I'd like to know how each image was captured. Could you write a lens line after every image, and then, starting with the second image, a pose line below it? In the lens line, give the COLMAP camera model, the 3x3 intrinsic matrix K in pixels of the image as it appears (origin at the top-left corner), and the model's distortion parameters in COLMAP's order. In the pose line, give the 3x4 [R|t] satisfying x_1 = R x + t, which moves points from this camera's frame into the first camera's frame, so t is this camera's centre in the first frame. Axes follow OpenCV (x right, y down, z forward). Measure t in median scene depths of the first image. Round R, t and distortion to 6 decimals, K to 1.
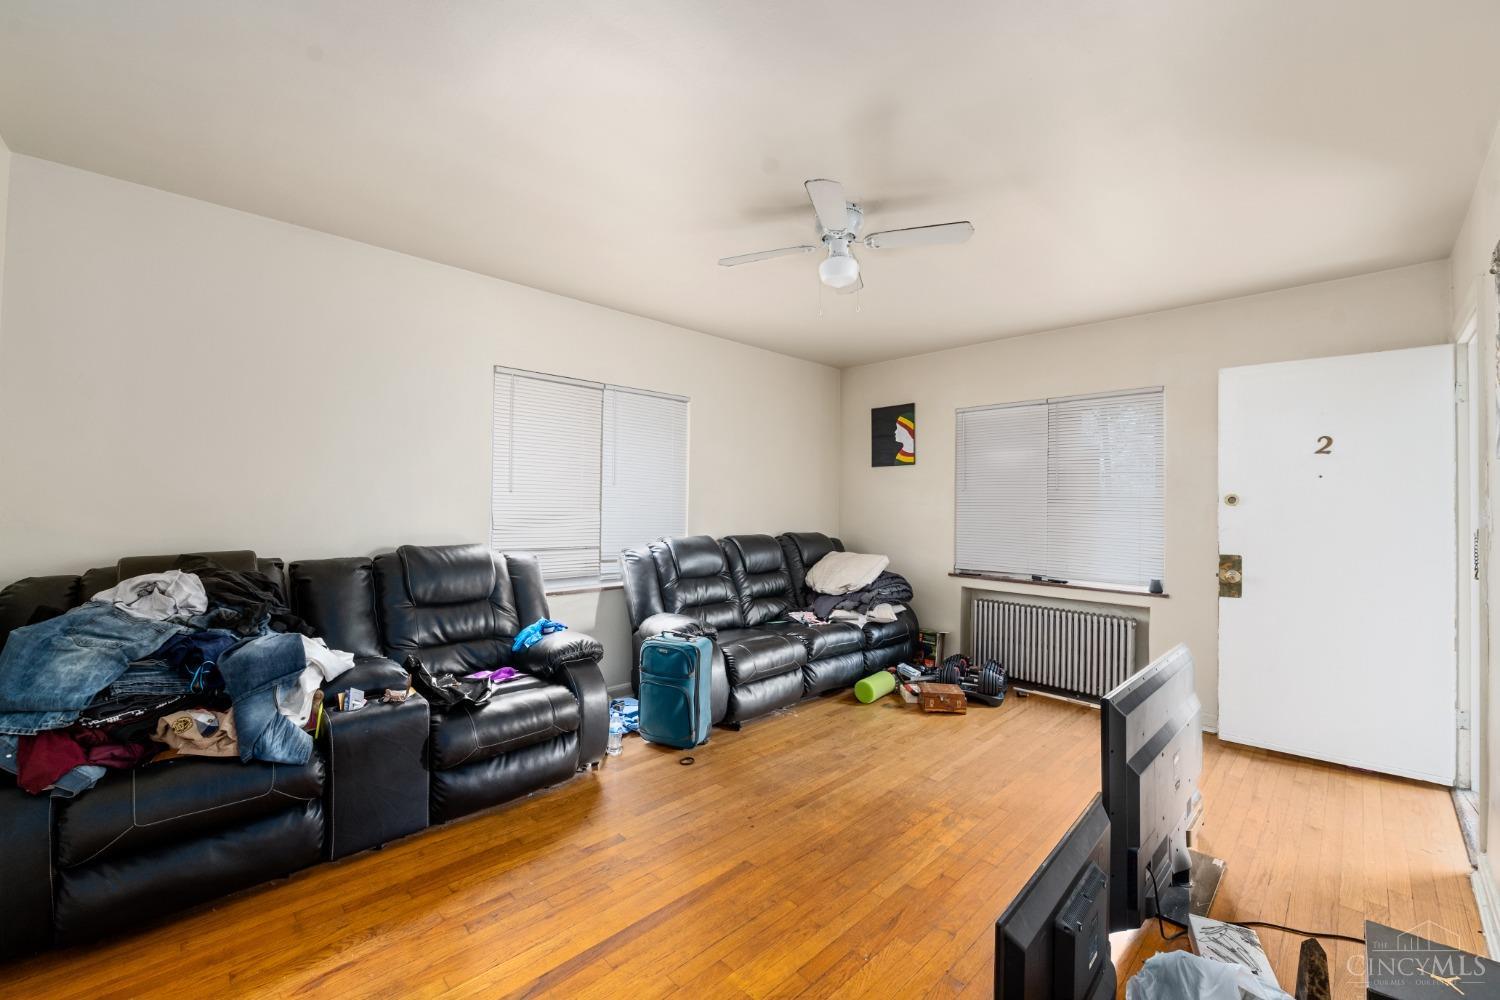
lens RADIAL K [[603.4, 0, 751.2], [0, 603.4, 501.8], [0, 0, 1]] dist [-0.010867, -0.000108]
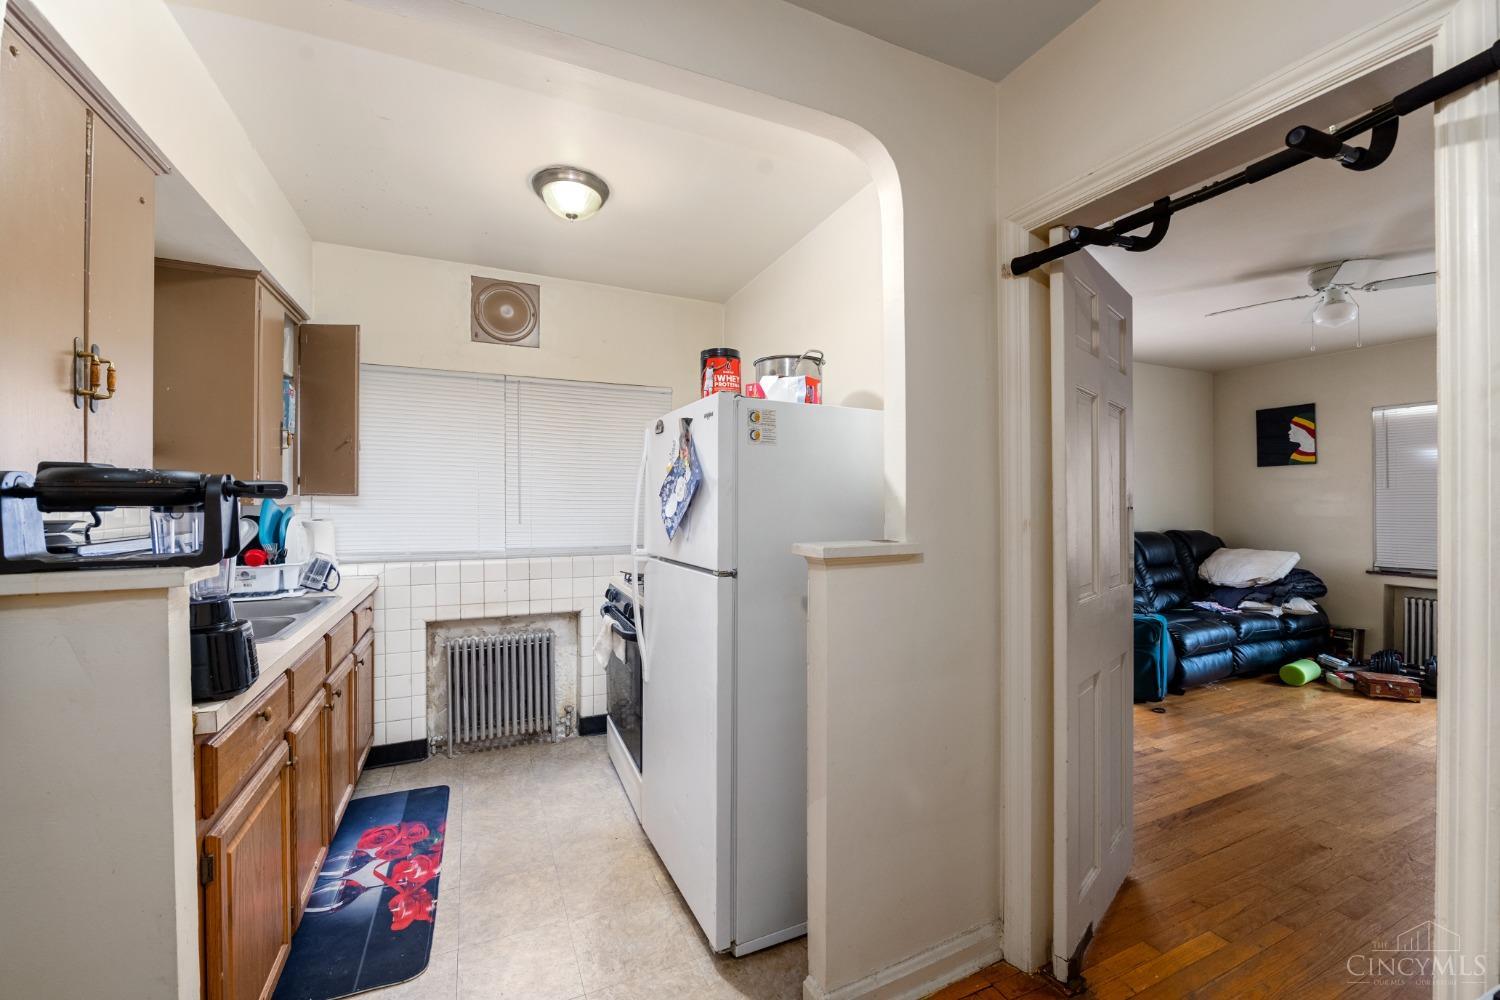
lens RADIAL K [[603.4, 0, 750.2], [0, 603.4, 502.0], [0, 0, 1]] dist [-0.010867, -0.000108]
pose [[0.939699, -0.008374, -0.341899, -0.333219], [0.009922, 0.999947, 0.002778, -0.011130], [0.341857, -0.006002, 0.939733, -0.325432]]
